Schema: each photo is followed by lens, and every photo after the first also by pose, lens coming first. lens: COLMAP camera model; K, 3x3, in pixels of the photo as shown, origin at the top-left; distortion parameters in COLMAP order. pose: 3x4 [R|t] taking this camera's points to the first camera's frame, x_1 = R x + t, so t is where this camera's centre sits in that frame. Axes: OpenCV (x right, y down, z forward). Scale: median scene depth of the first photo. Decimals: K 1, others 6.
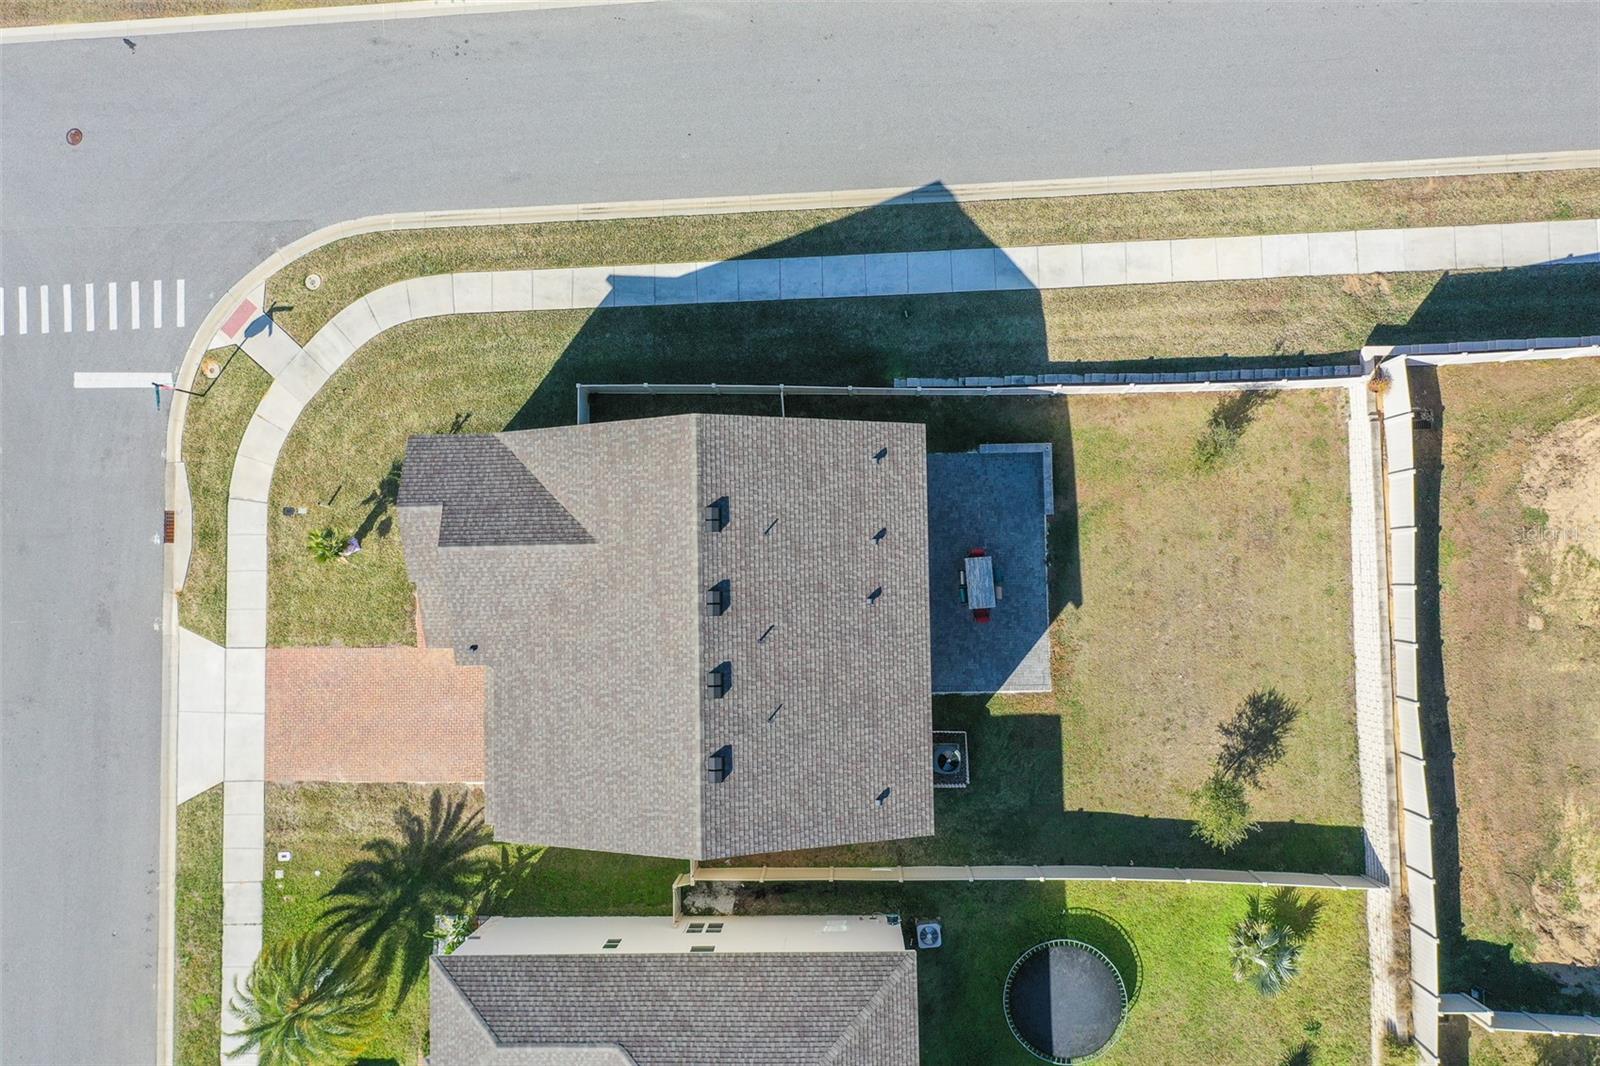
lens RADIAL K [[1261.8, 0, 810.9], [0, 1261.8, 533.6], [0, 0, 1]] dist [0.001518, 0.001130]
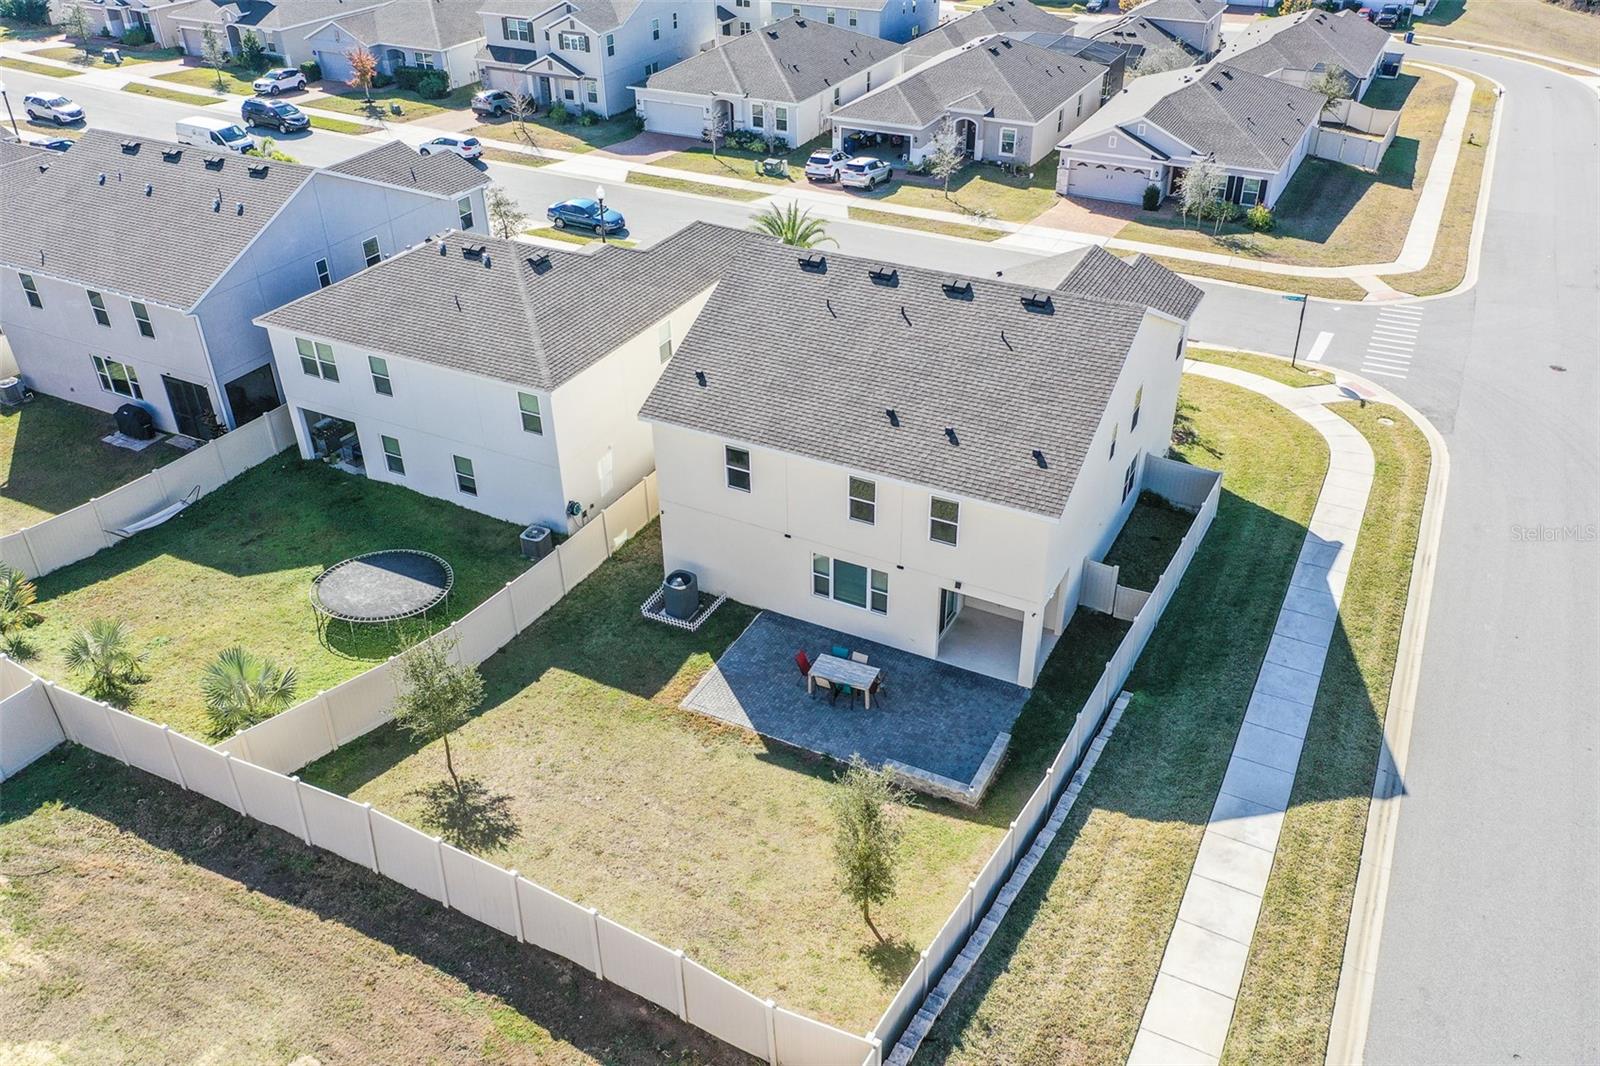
lens RADIAL K [[1245.4, 0, 797.3], [0, 1245.4, 531.6], [0, 0, 1]] dist [-0.004937, -0.003451]
pose [[-0.479692, 0.510098, -0.713929, 0.650225], [-0.873882, -0.204571, 0.441001, -0.256184], [0.078904, 0.835435, 0.543896, 0.496695]]
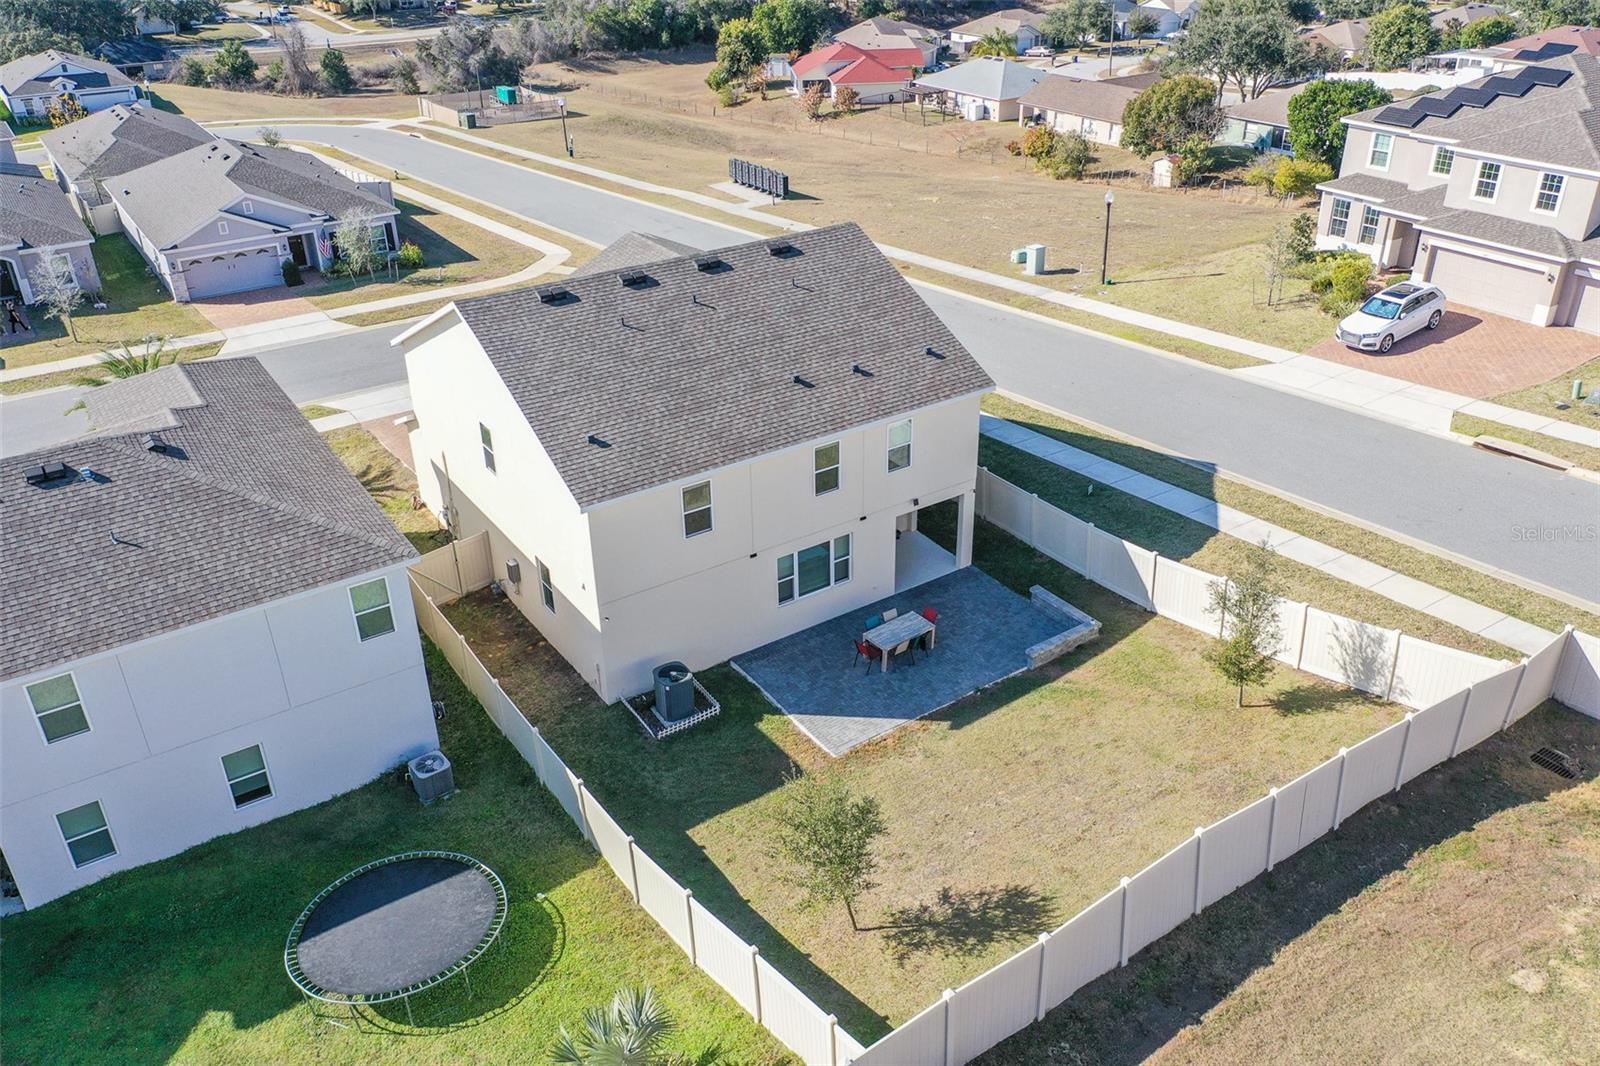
lens RADIAL K [[1250.6, 0, 800.0], [0, 1250.6, 533.0], [0, 0, 1]] dist [-0.000200, -0.002161]
pose [[0.541615, 0.427815, -0.723621, 0.617014], [-0.839480, 0.320214, -0.439018, 0.398073], [0.043895, 0.845244, 0.532575, 0.537853]]
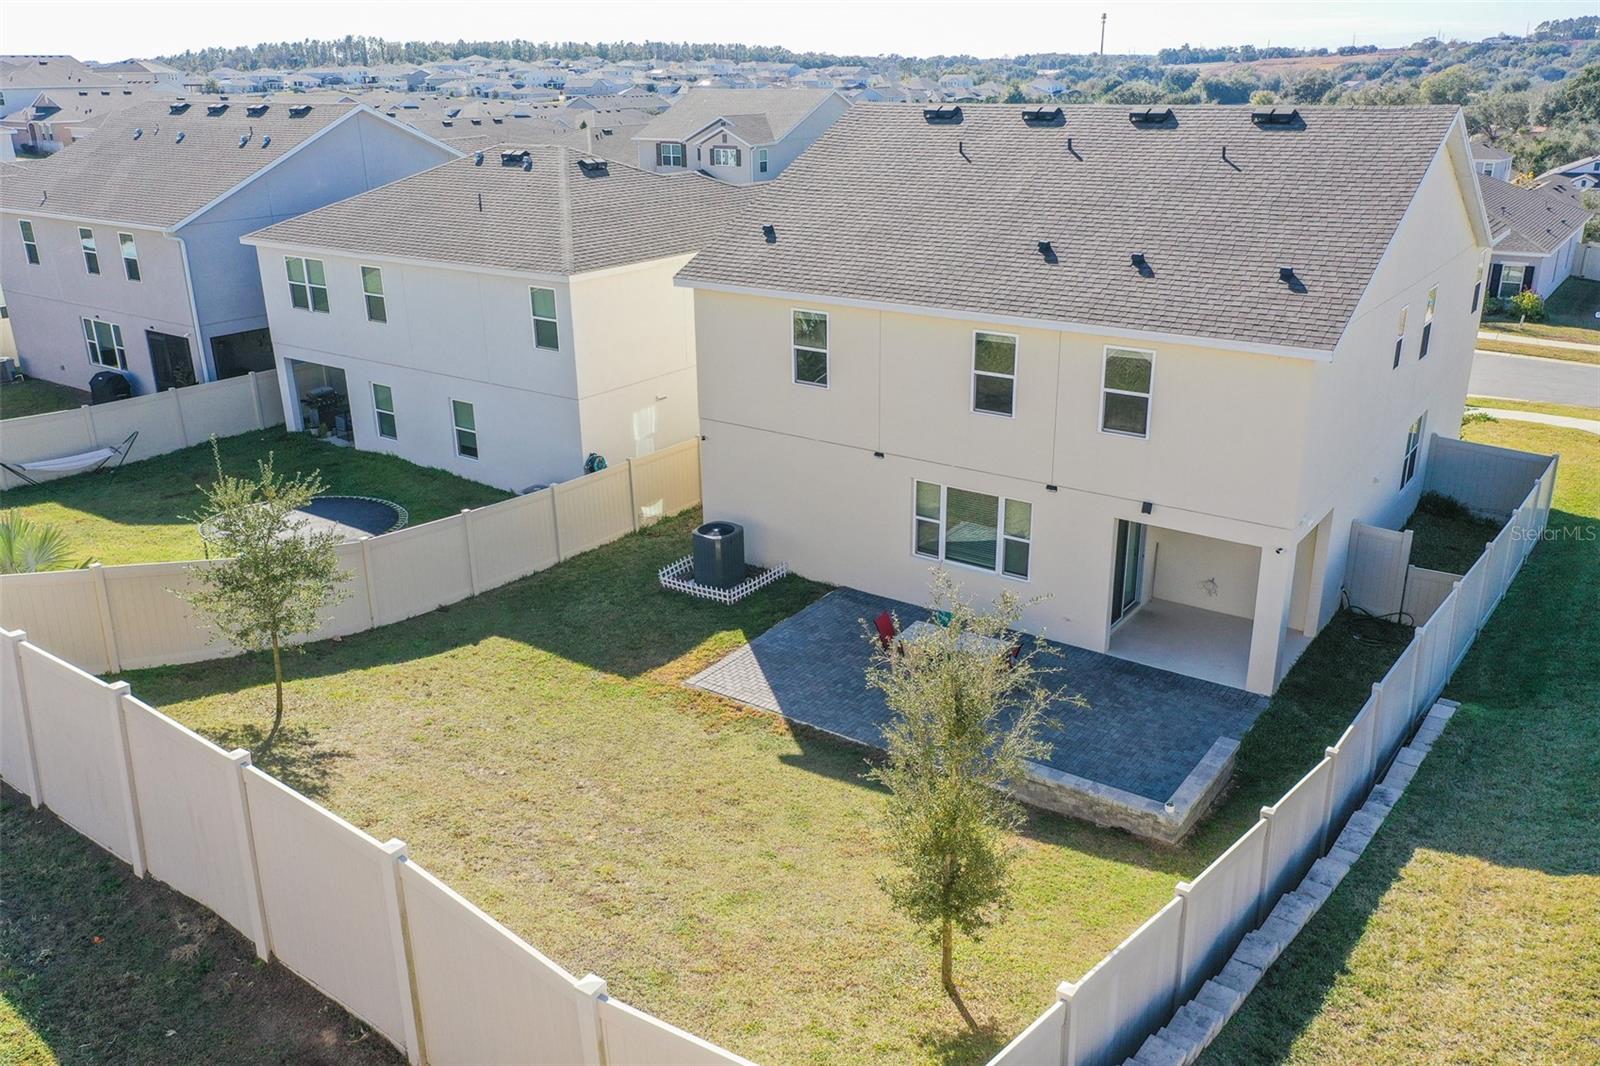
lens RADIAL K [[1250.6, 0, 800.0], [0, 1250.6, 533.0], [0, 0, 1]] dist [-0.000200, -0.002161]
pose [[-0.599997, 0.318152, -0.734018, 0.498446], [-0.796277, -0.149062, 0.586280, -0.184515], [0.077112, 0.936248, 0.342774, 0.783860]]
